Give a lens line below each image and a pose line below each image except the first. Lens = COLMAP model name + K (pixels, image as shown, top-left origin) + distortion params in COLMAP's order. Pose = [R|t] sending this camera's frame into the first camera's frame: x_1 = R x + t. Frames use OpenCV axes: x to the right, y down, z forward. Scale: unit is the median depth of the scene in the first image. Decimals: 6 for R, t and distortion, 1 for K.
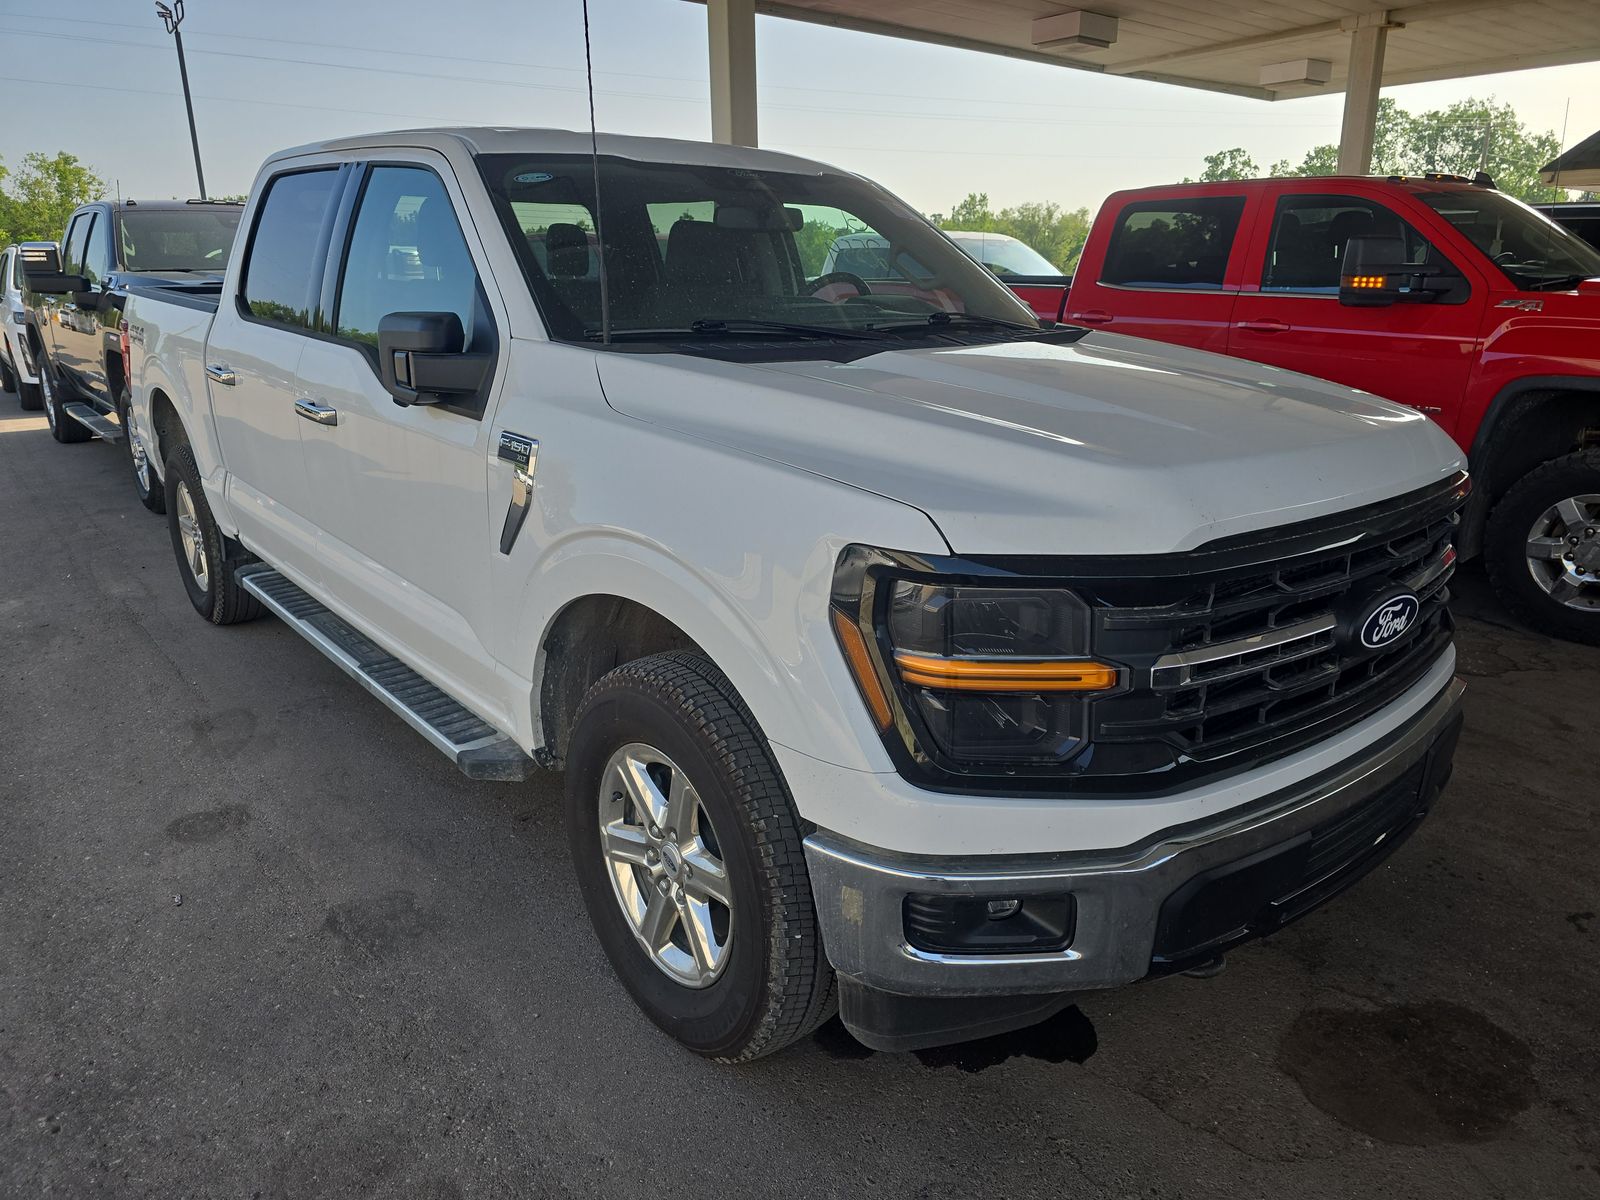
lens RADIAL K [[1107.6, 0, 808.0], [0, 1107.6, 592.9], [0, 0, 1]] dist [0.023503, -0.040751]
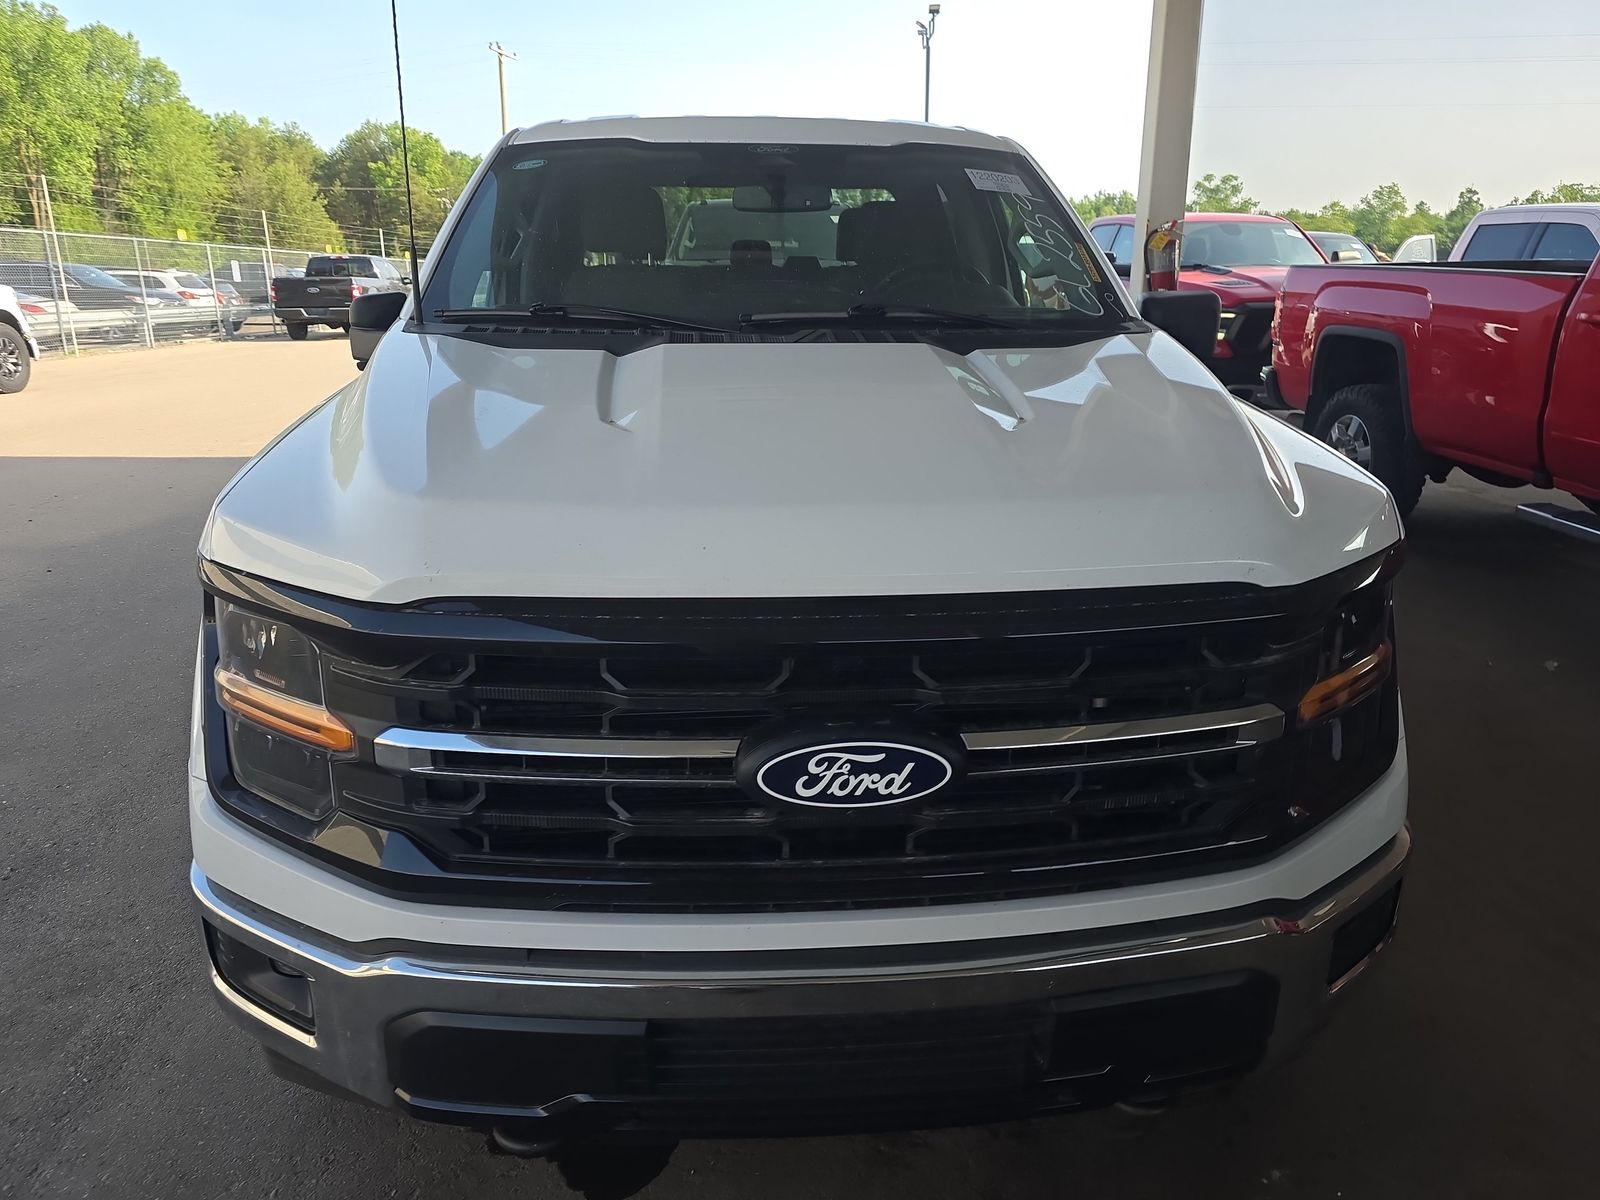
lens RADIAL K [[1107.6, 0, 806.9], [0, 1107.6, 597.6], [0, 0, 1]] dist [0.023503, -0.040751]
pose [[0.812016, 0.169872, -0.558366, 0.894060], [-0.164364, 0.984543, 0.060497, -0.120329], [0.560012, 0.042651, 0.827386, 0.449587]]
